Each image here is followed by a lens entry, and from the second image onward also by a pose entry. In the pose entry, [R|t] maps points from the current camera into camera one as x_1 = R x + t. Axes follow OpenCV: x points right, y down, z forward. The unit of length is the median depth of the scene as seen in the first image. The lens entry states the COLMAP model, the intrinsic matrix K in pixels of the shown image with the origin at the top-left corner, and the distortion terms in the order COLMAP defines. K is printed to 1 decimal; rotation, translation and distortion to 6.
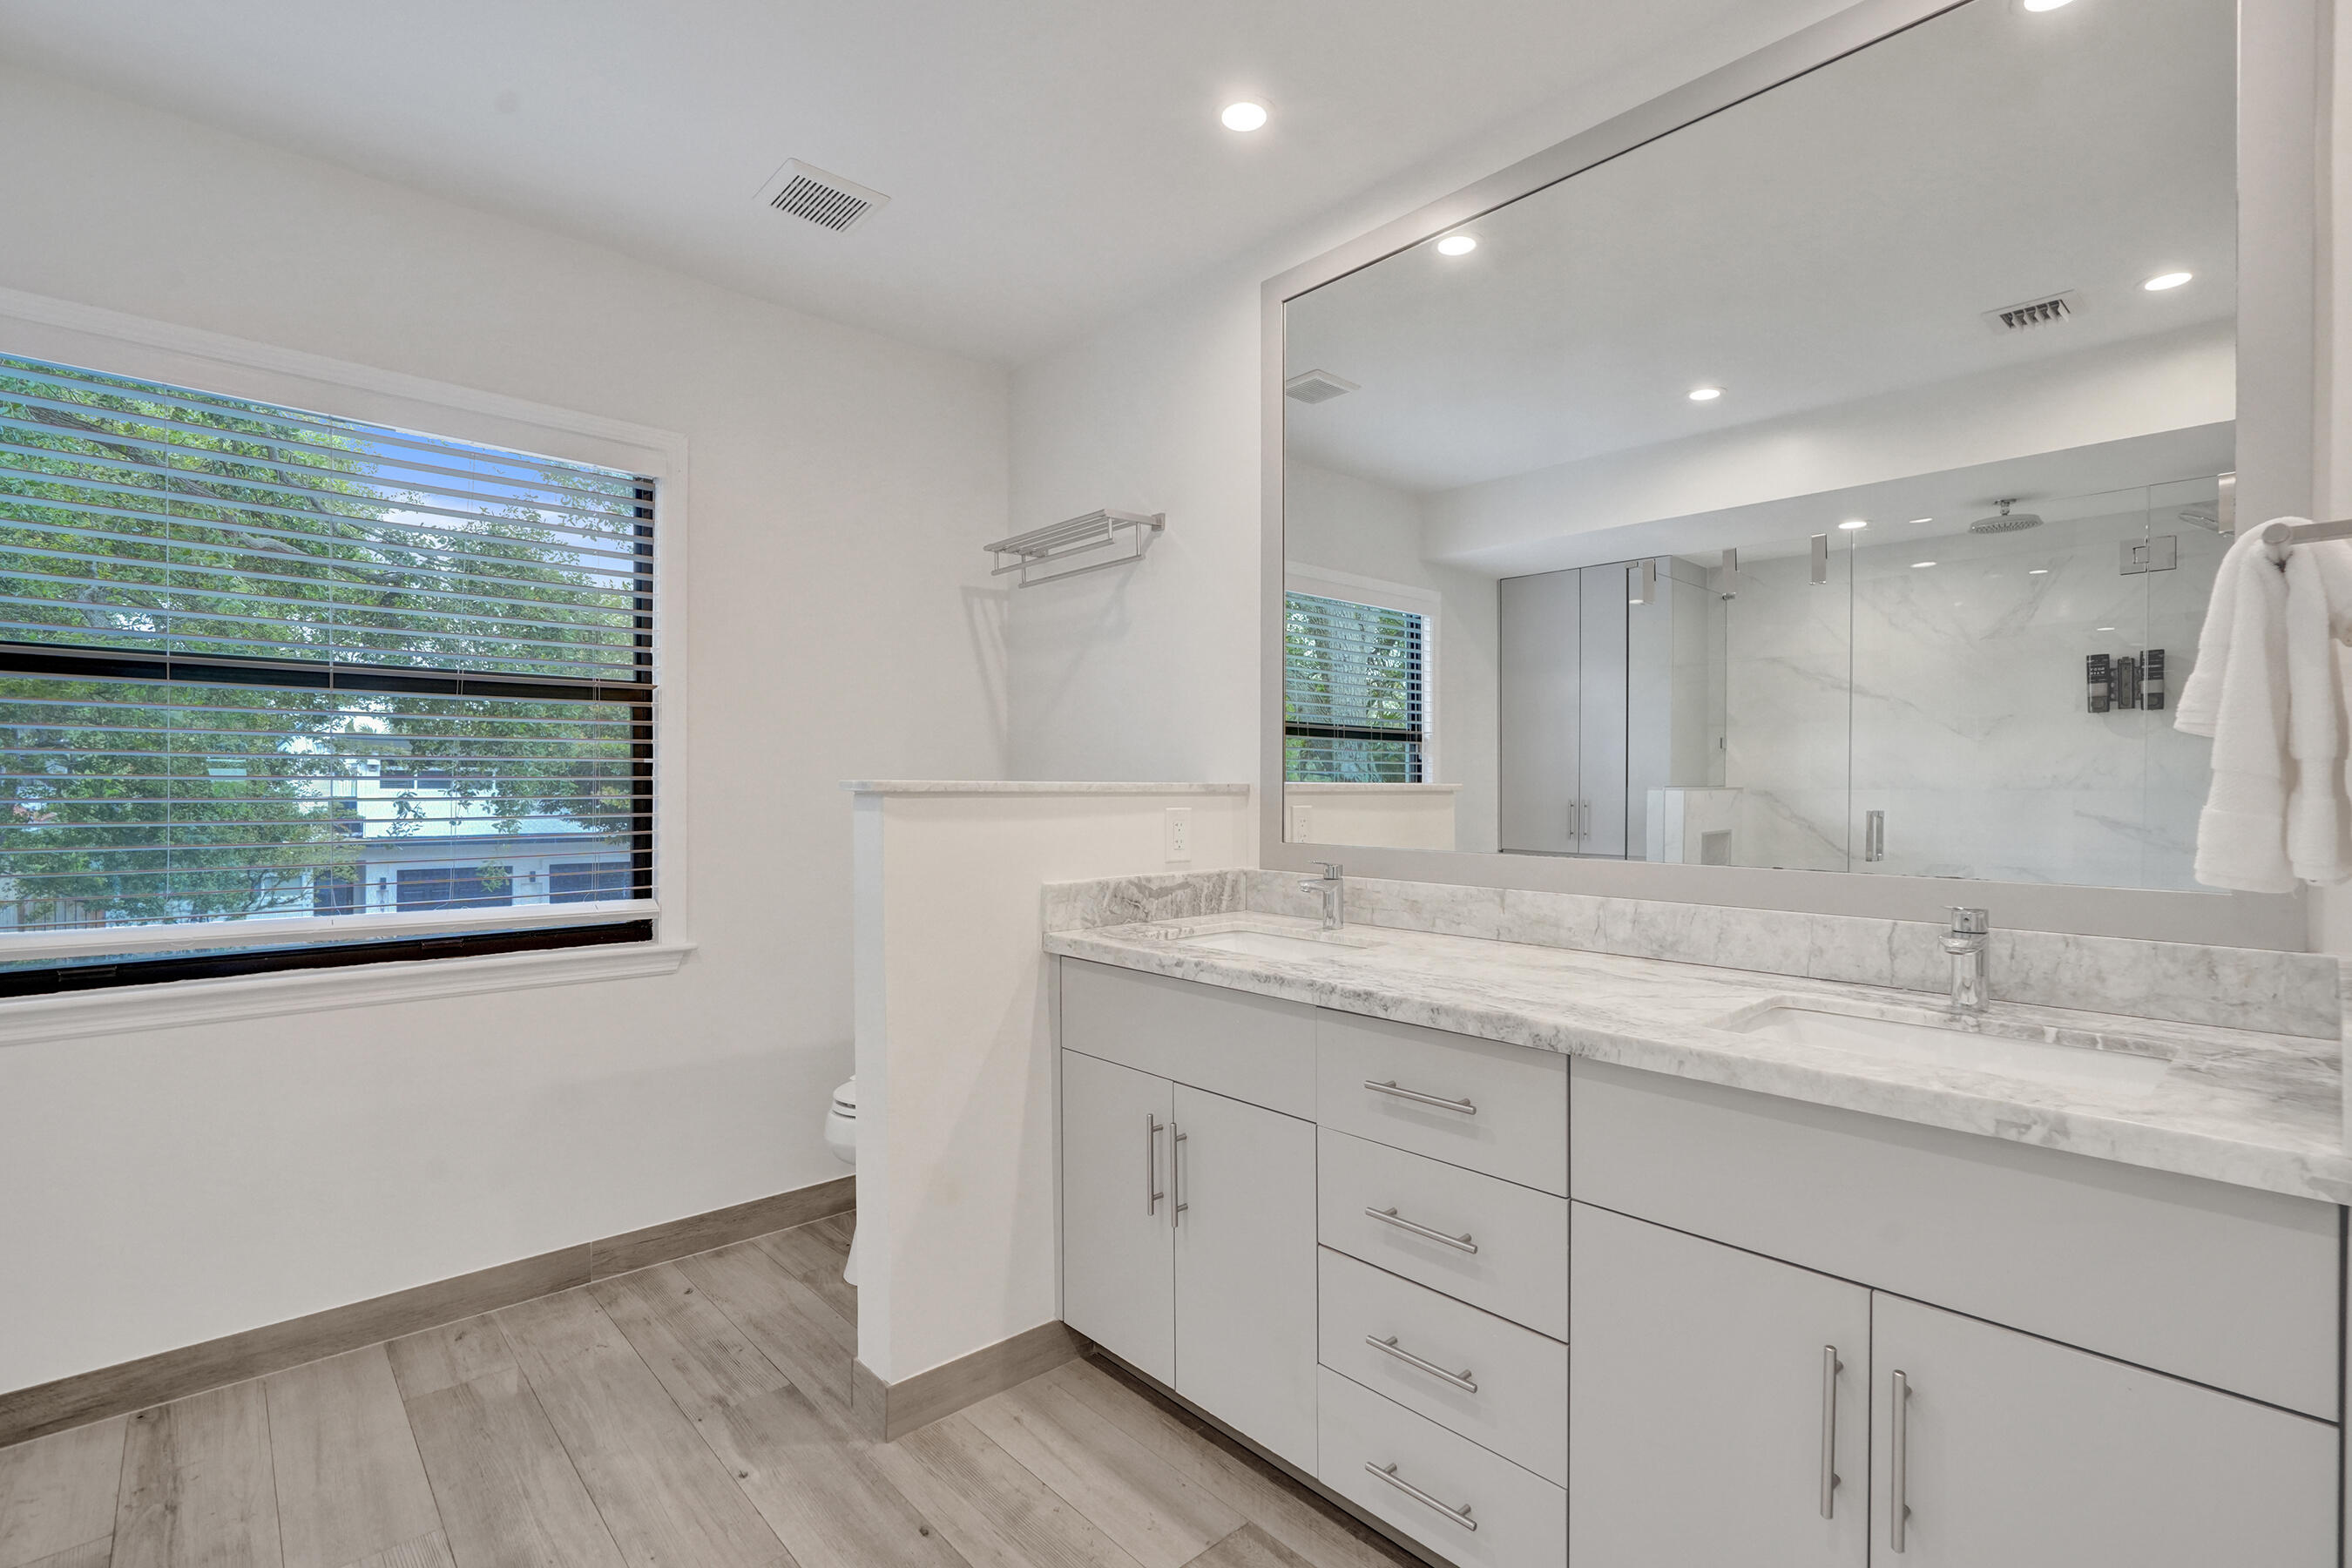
lens RADIAL K [[1078.1, 0, 1176.0], [0, 1078.1, 784.0], [0, 0, 1]] dist [-0.002369, 0.000758]
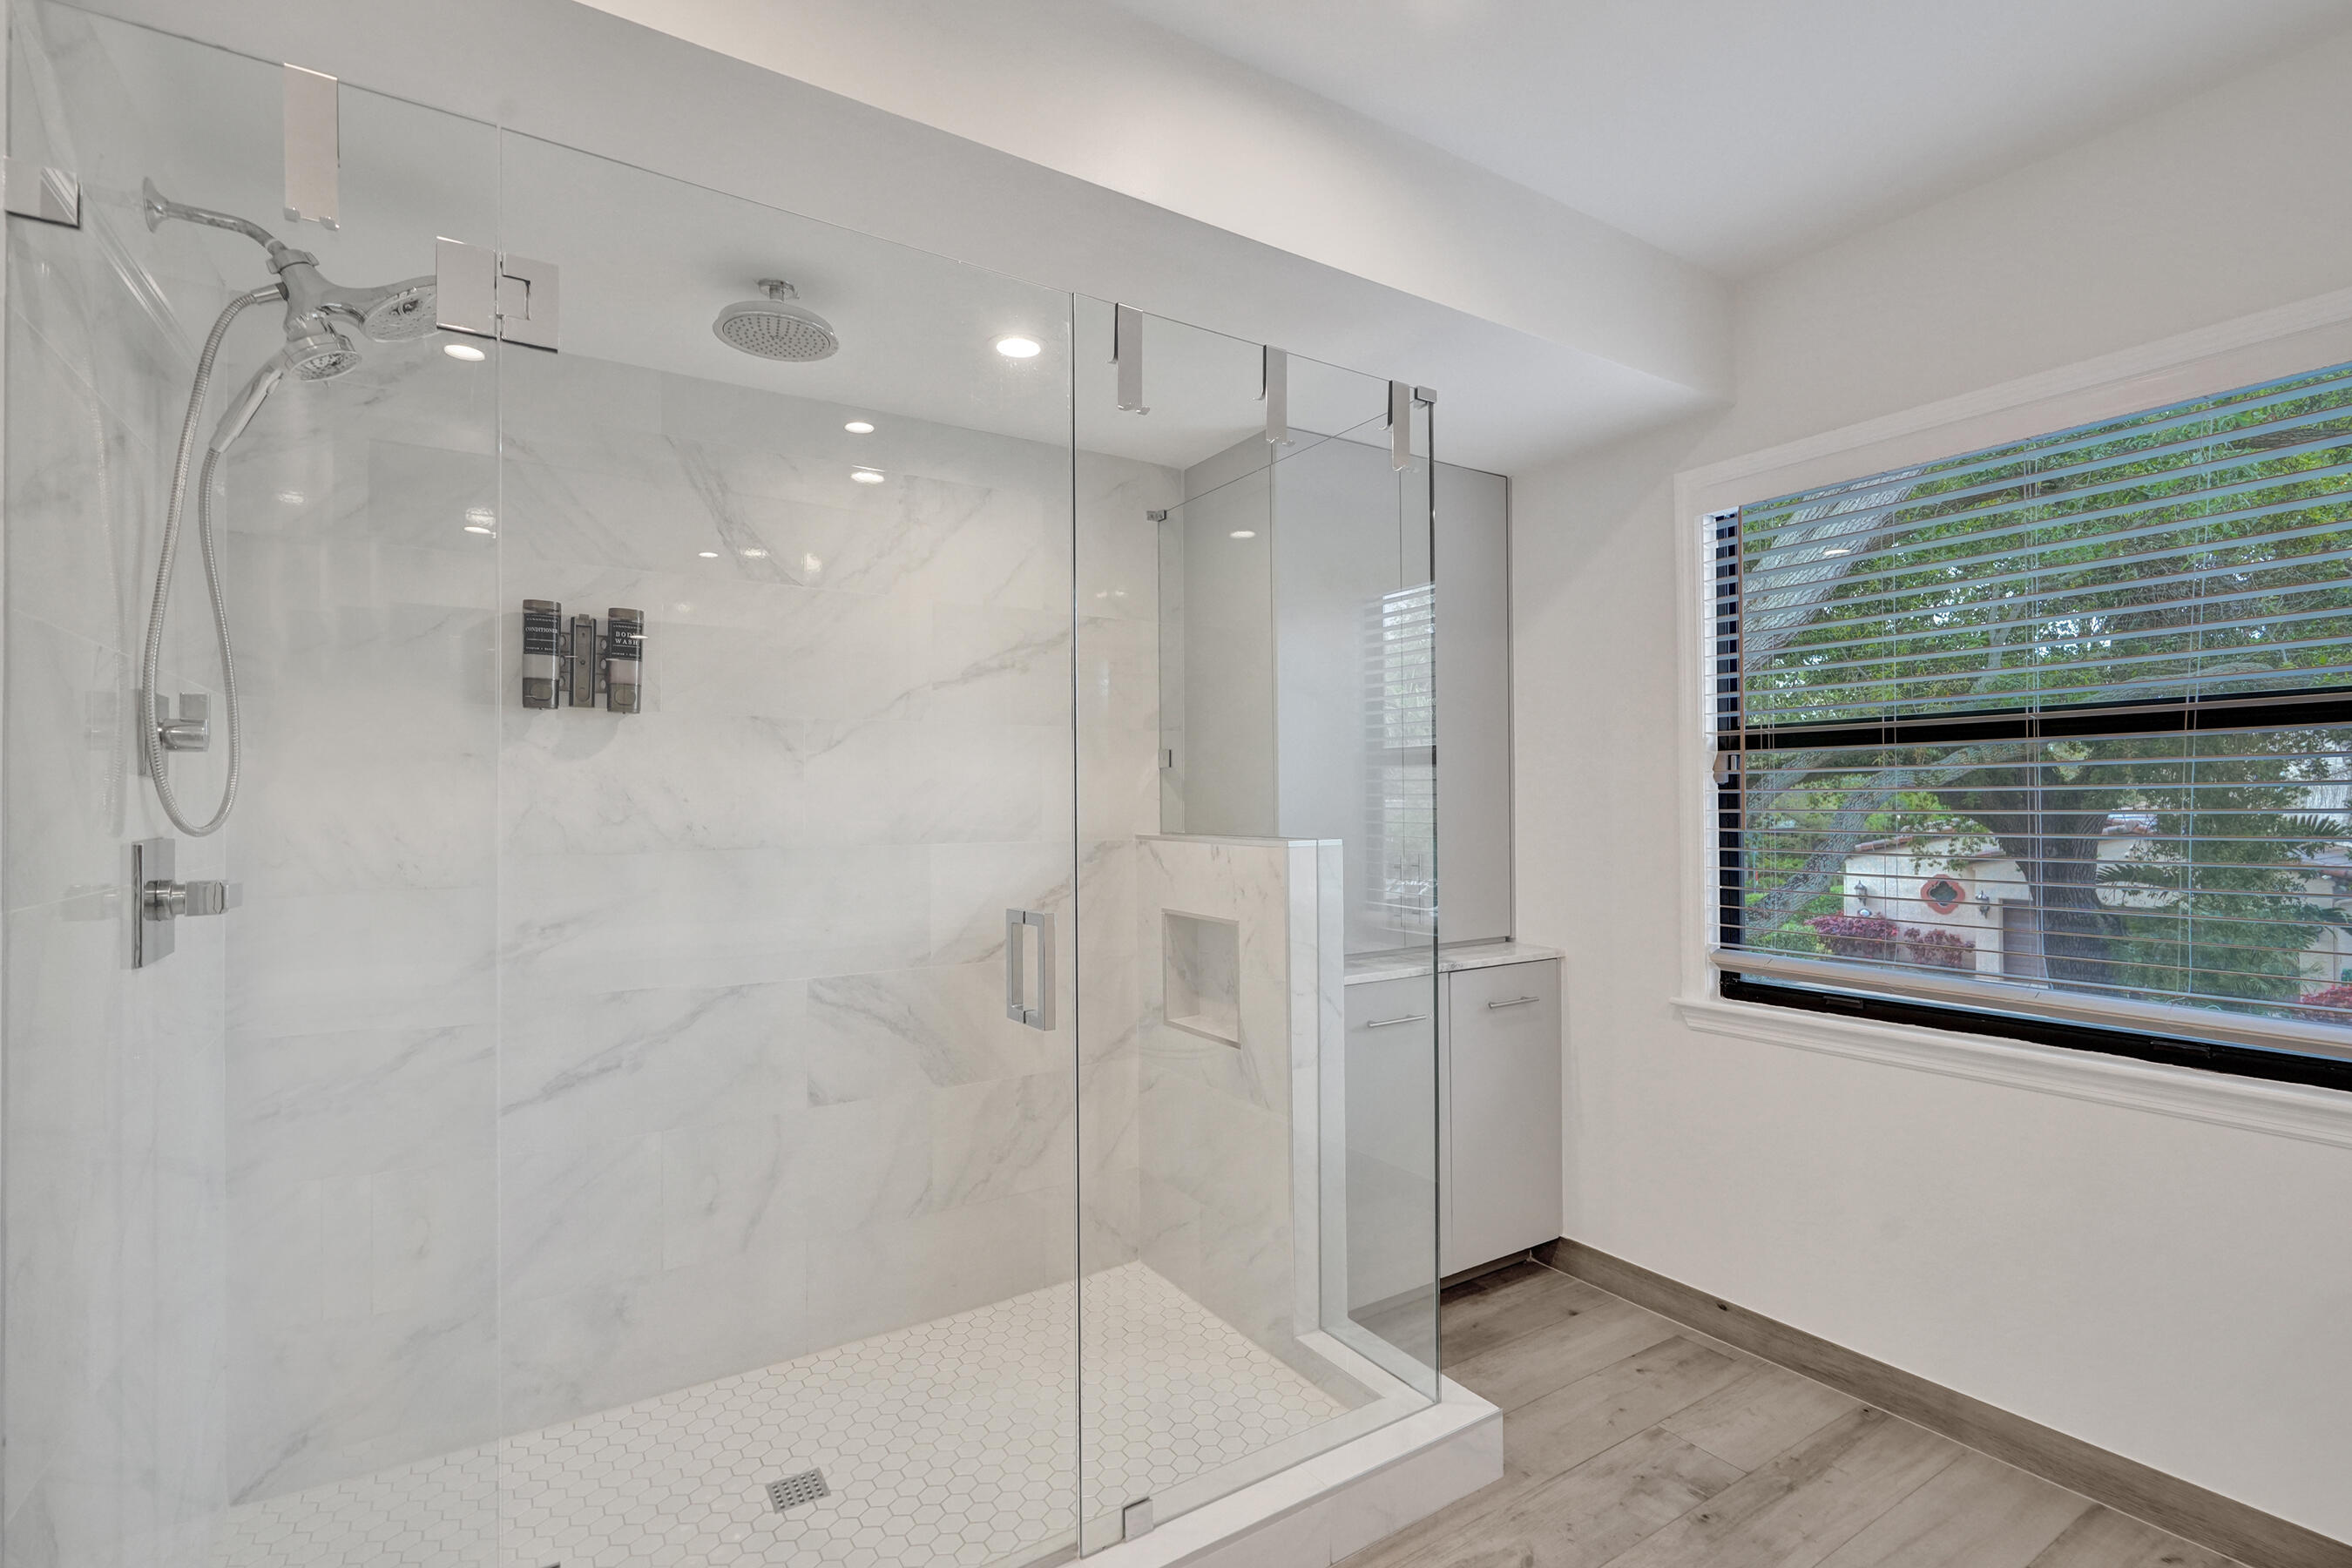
lens RADIAL K [[1083.7, 0, 1166.5], [0, 1083.7, 805.3], [0, 0, 1]] dist [-0.000708, 0.000606]
pose [[-0.162967, 0.005125, -0.986618, 0.213265], [0.012758, 0.999914, 0.003087, -0.040559], [0.986549, -0.012084, -0.163018, 0.401930]]
